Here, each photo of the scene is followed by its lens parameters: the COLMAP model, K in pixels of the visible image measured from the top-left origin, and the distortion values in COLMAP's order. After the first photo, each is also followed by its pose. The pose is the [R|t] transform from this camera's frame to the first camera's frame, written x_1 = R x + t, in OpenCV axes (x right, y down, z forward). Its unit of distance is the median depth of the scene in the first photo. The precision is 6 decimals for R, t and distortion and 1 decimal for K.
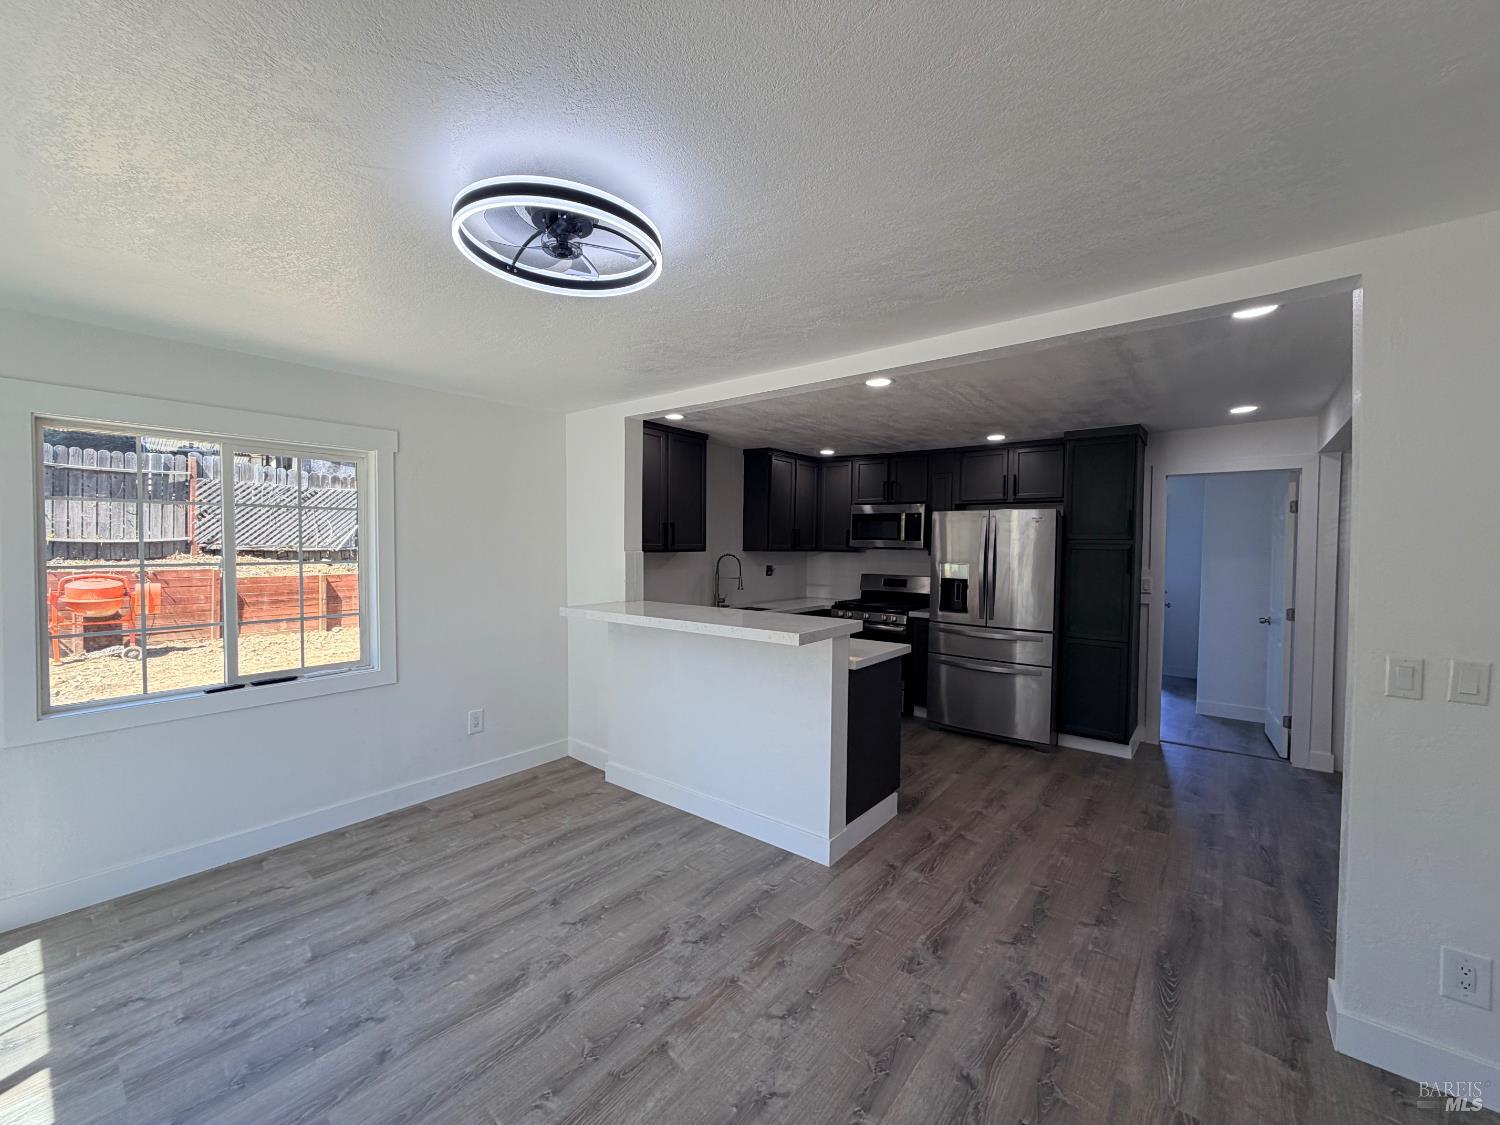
lens RADIAL K [[599.6, 0, 746.5], [0, 599.6, 564.1], [0, 0, 1]] dist [0.001817, -0.000011]
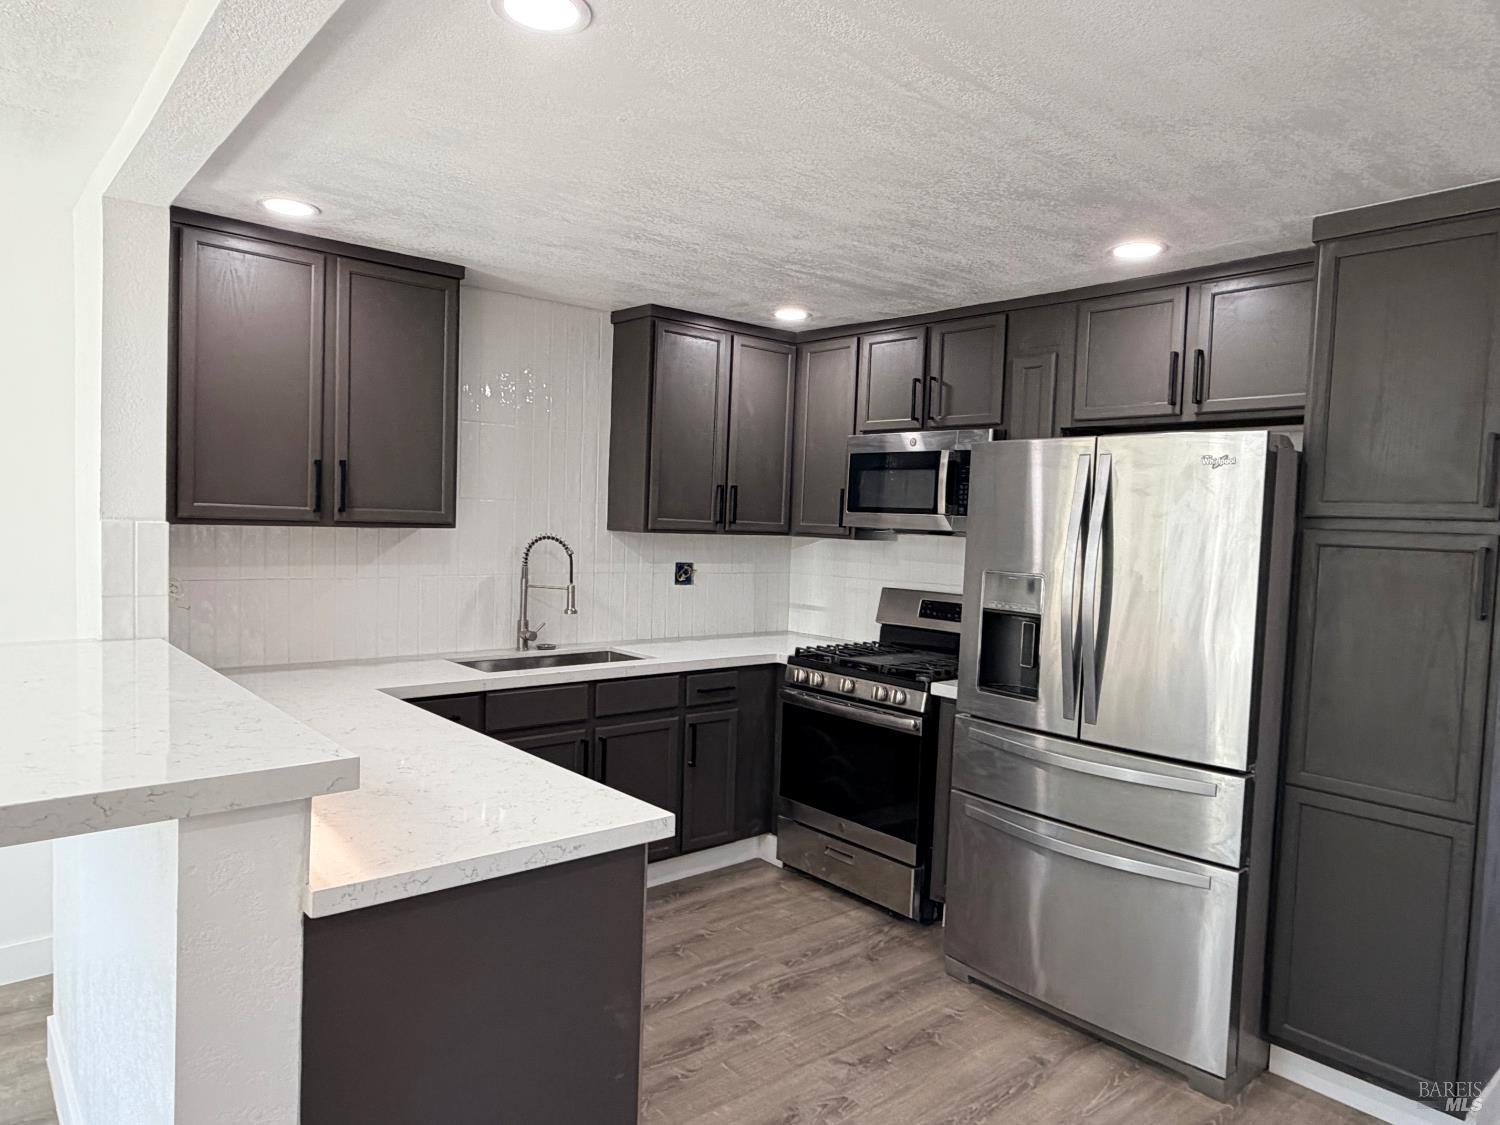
lens RADIAL K [[958.5, 0, 737.7], [0, 958.5, 565.6], [0, 0, 1]] dist [-0.005167, 0.001991]
pose [[0.981020, 0.031290, -0.191363, 0.318199], [-0.029330, 0.999484, 0.013066, -0.009479], [0.191673, -0.007205, 0.981432, 0.379062]]
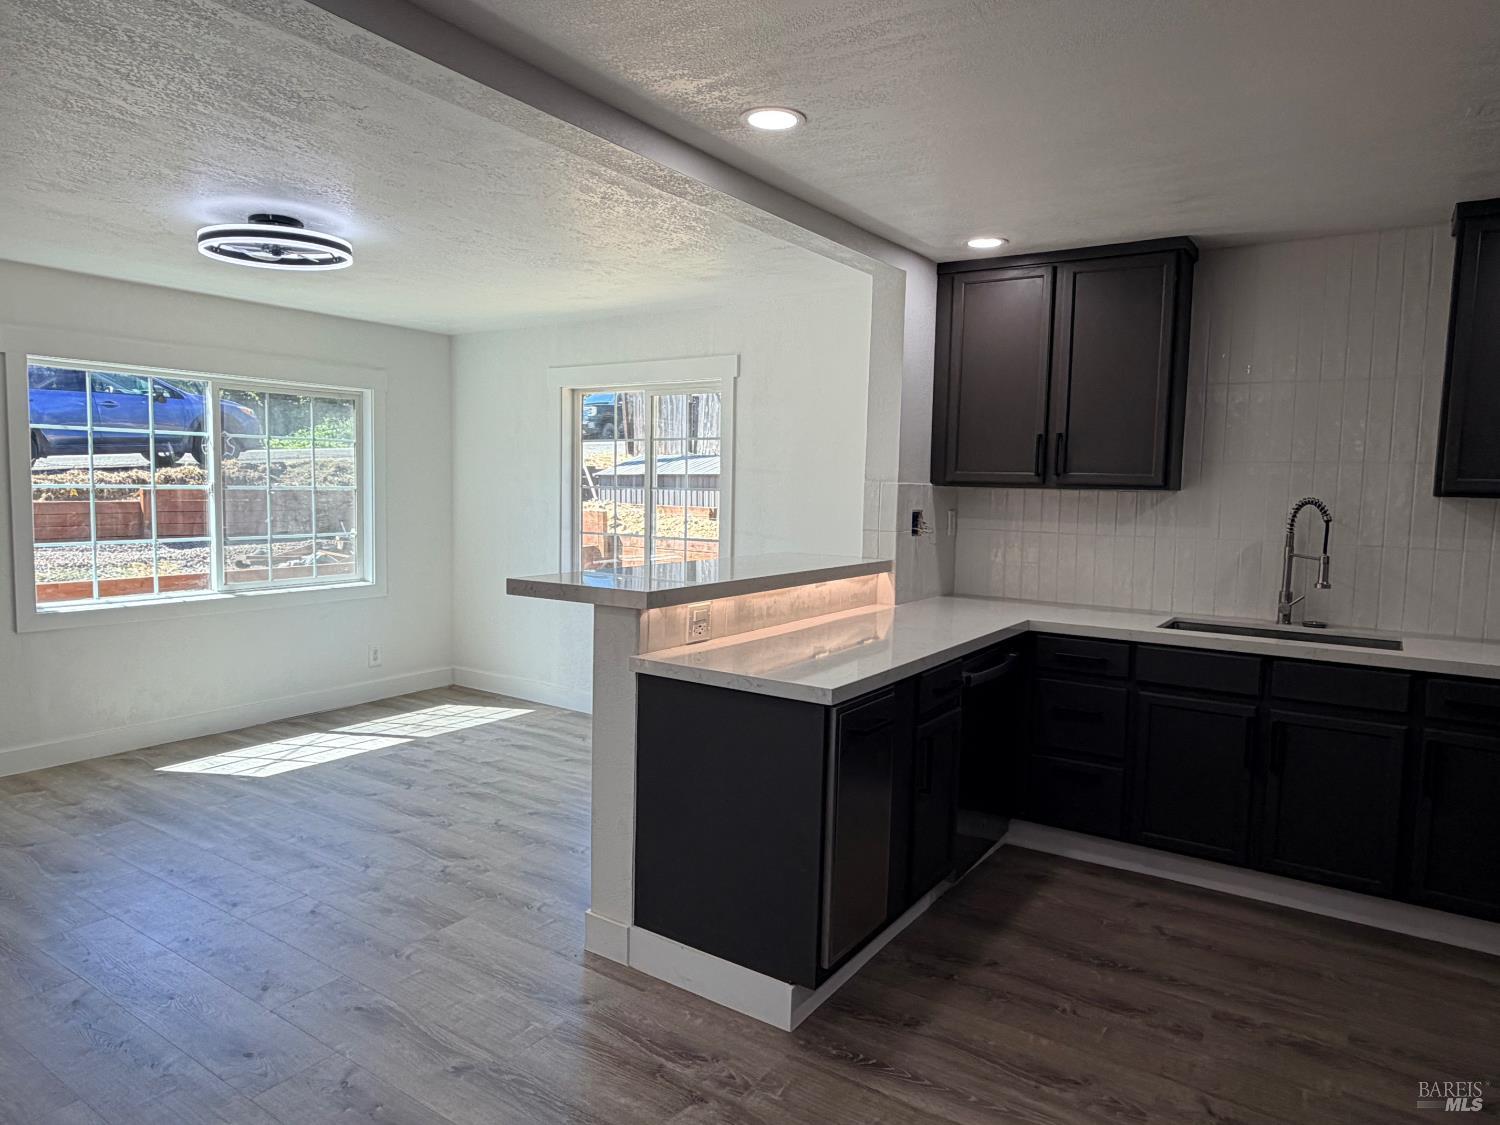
lens RADIAL K [[958.5, 0, 734.7], [0, 958.5, 563.0], [0, 0, 1]] dist [-0.005167, 0.001991]
pose [[0.079642, 0.080248, -0.993588, 0.749918], [-0.053072, 0.995682, 0.076163, -0.003133], [0.995410, 0.046665, 0.083557, 0.682922]]
